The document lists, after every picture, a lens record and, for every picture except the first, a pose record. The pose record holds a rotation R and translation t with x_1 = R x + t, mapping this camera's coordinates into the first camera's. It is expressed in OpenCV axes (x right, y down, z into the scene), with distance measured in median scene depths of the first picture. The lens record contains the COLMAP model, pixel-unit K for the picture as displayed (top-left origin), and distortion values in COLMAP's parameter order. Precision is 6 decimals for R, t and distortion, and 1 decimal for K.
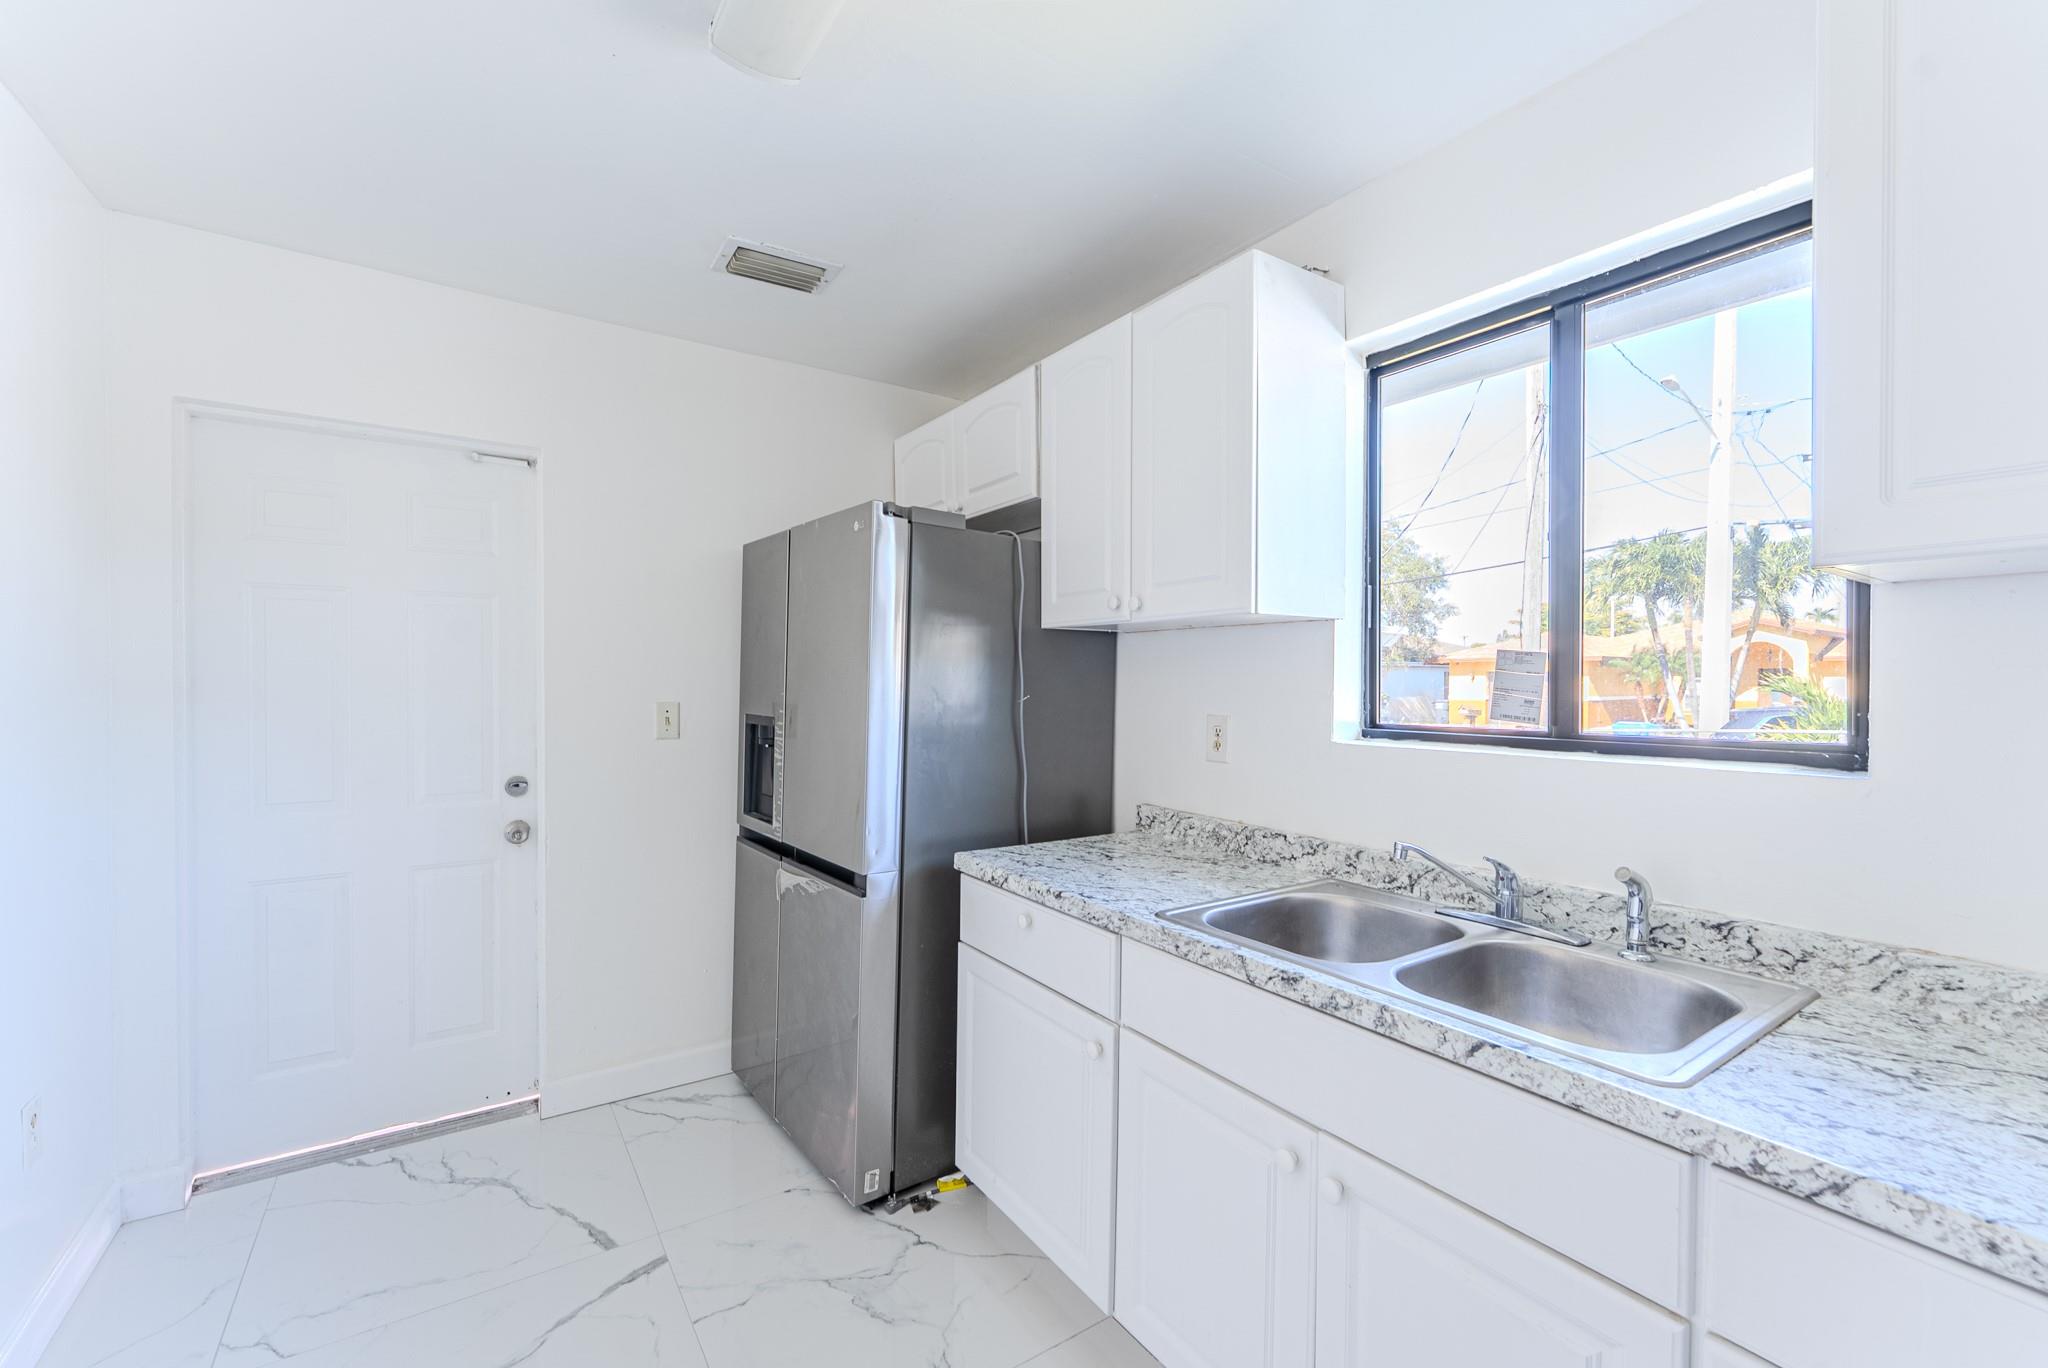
lens RADIAL K [[844.0, 0, 1018.8], [0, 844.0, 690.9], [0, 0, 1]] dist [0.002243, -0.000560]
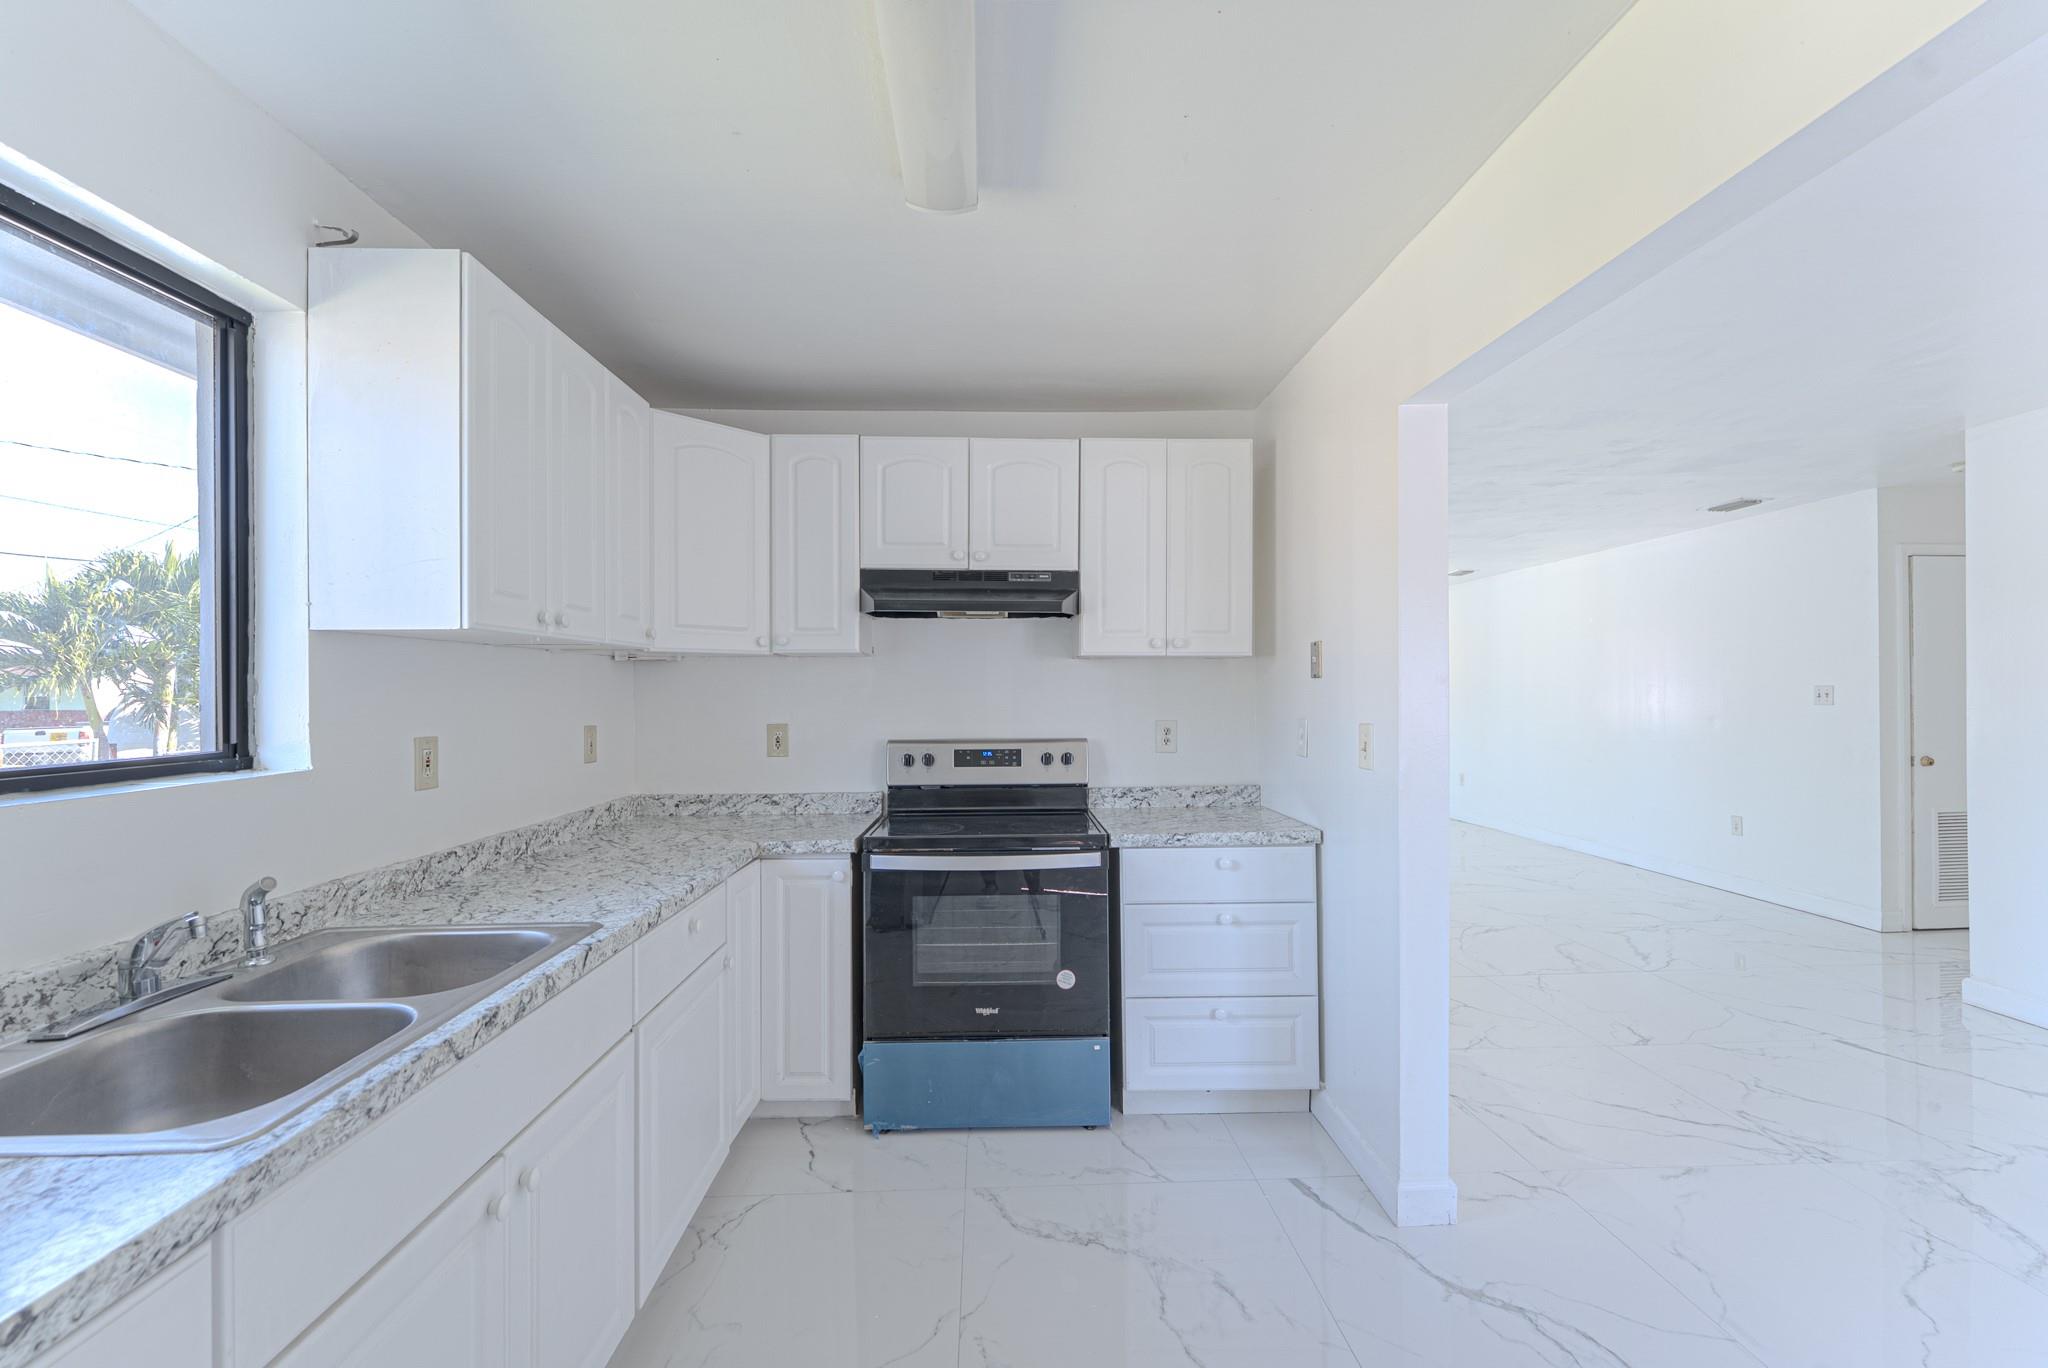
lens RADIAL K [[844.0, 0, 1013.8], [0, 844.0, 690.5], [0, 0, 1]] dist [0.002243, -0.000560]
pose [[-0.842624, 0.001802, 0.538499, -0.662038], [0.009157, 0.999898, 0.010983, -0.028019], [-0.538424, 0.014185, -0.842555, 1.444559]]
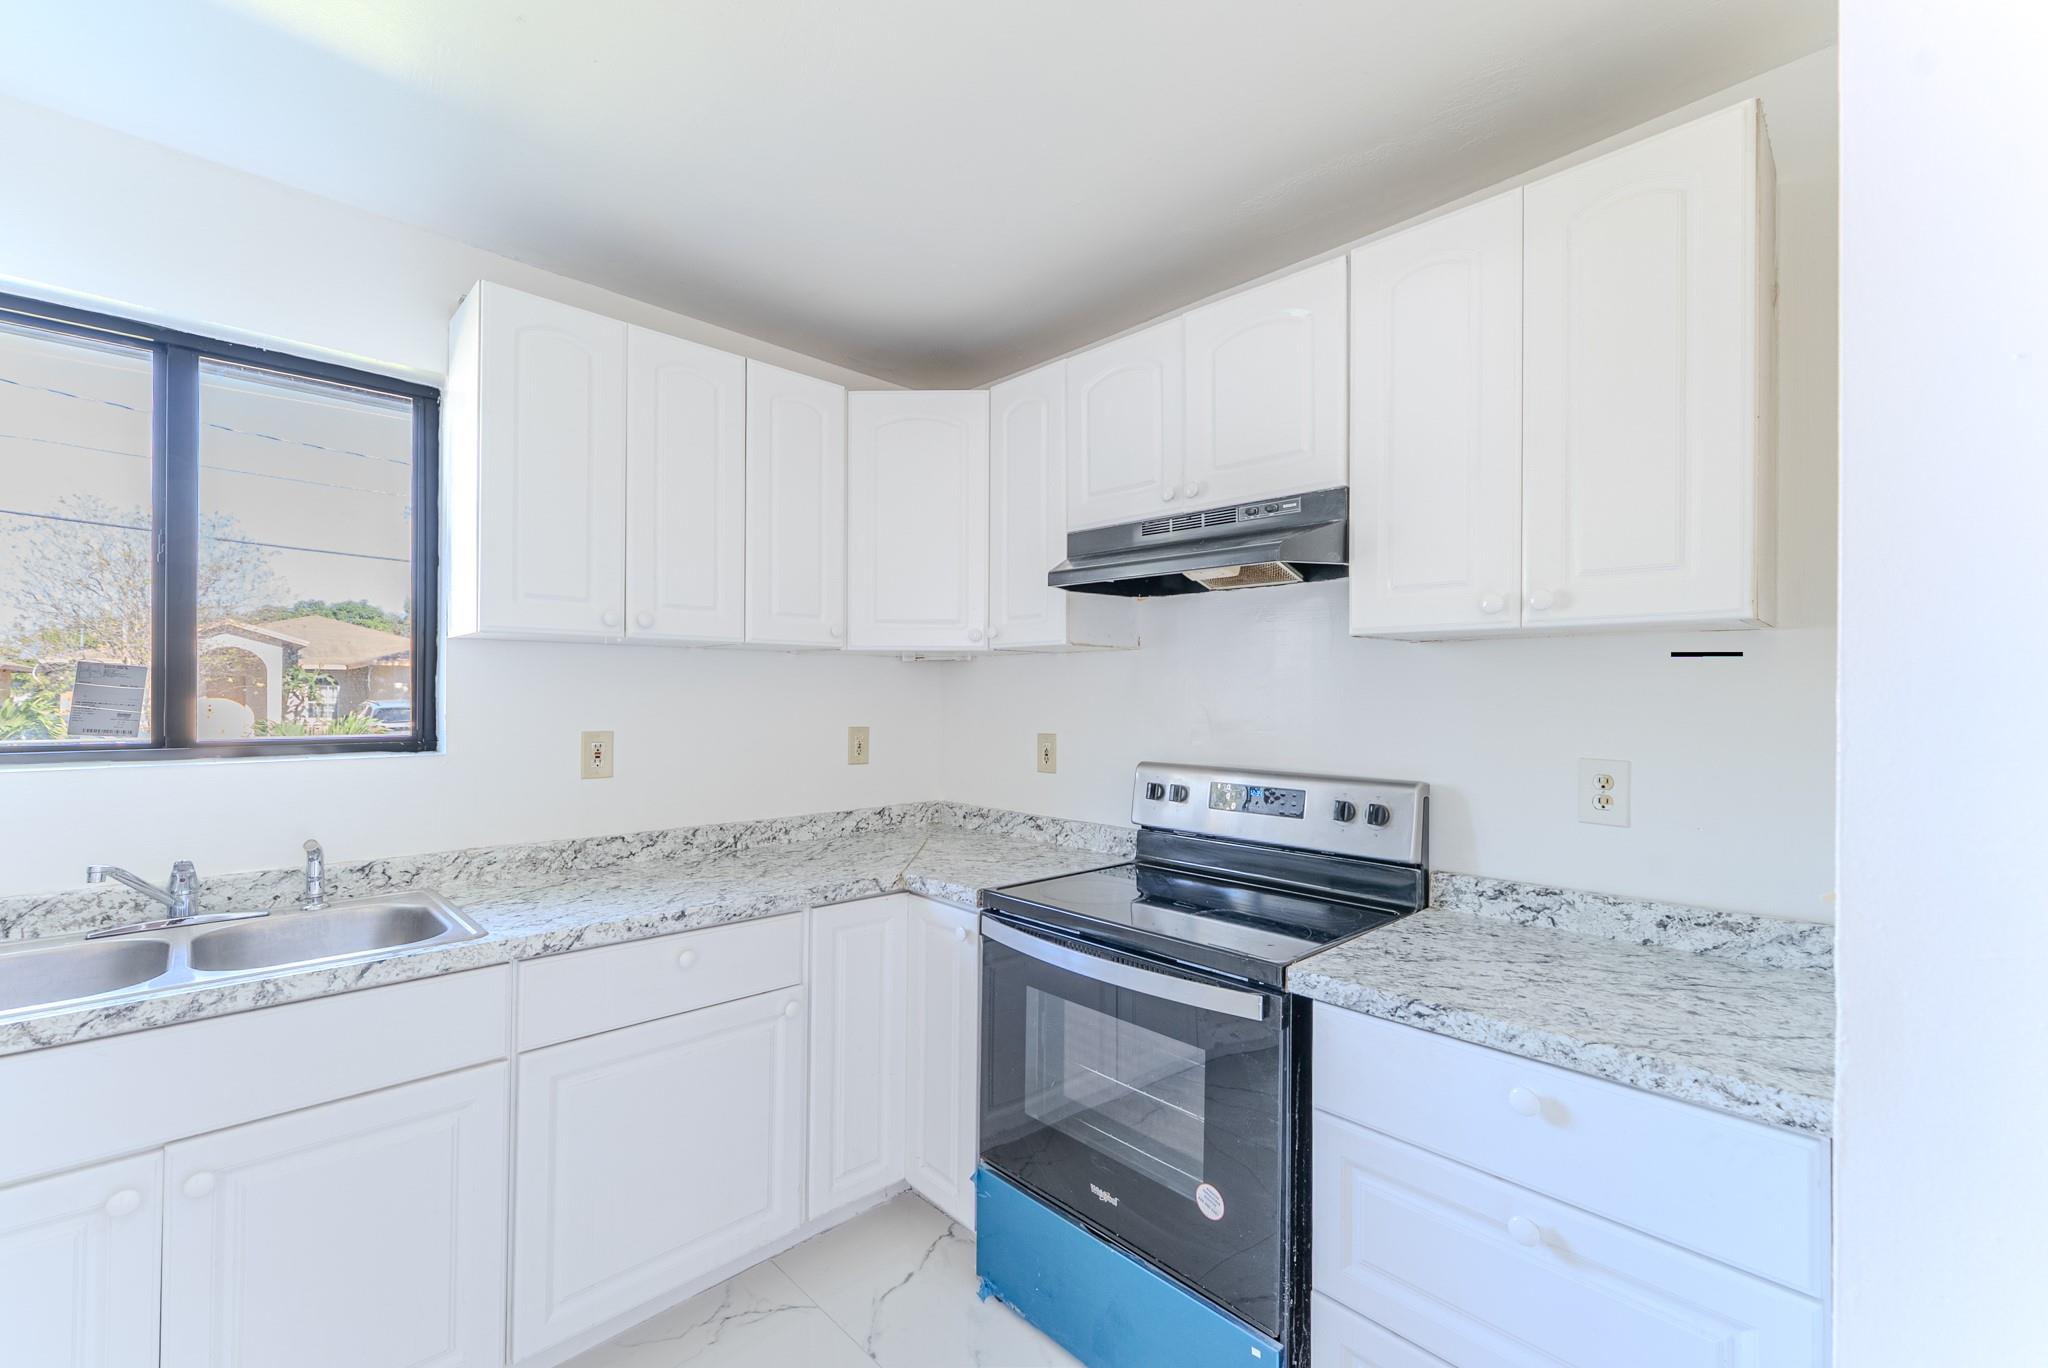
lens RADIAL K [[844.0, 0, 1014.7], [0, 844.0, 691.5], [0, 0, 1]] dist [0.002243, -0.000560]
pose [[-0.168983, 0.000618, 0.985619, -0.769212], [0.005299, 0.999986, 0.000281, -0.012826], [-0.985605, 0.005271, -0.168984, 0.165747]]
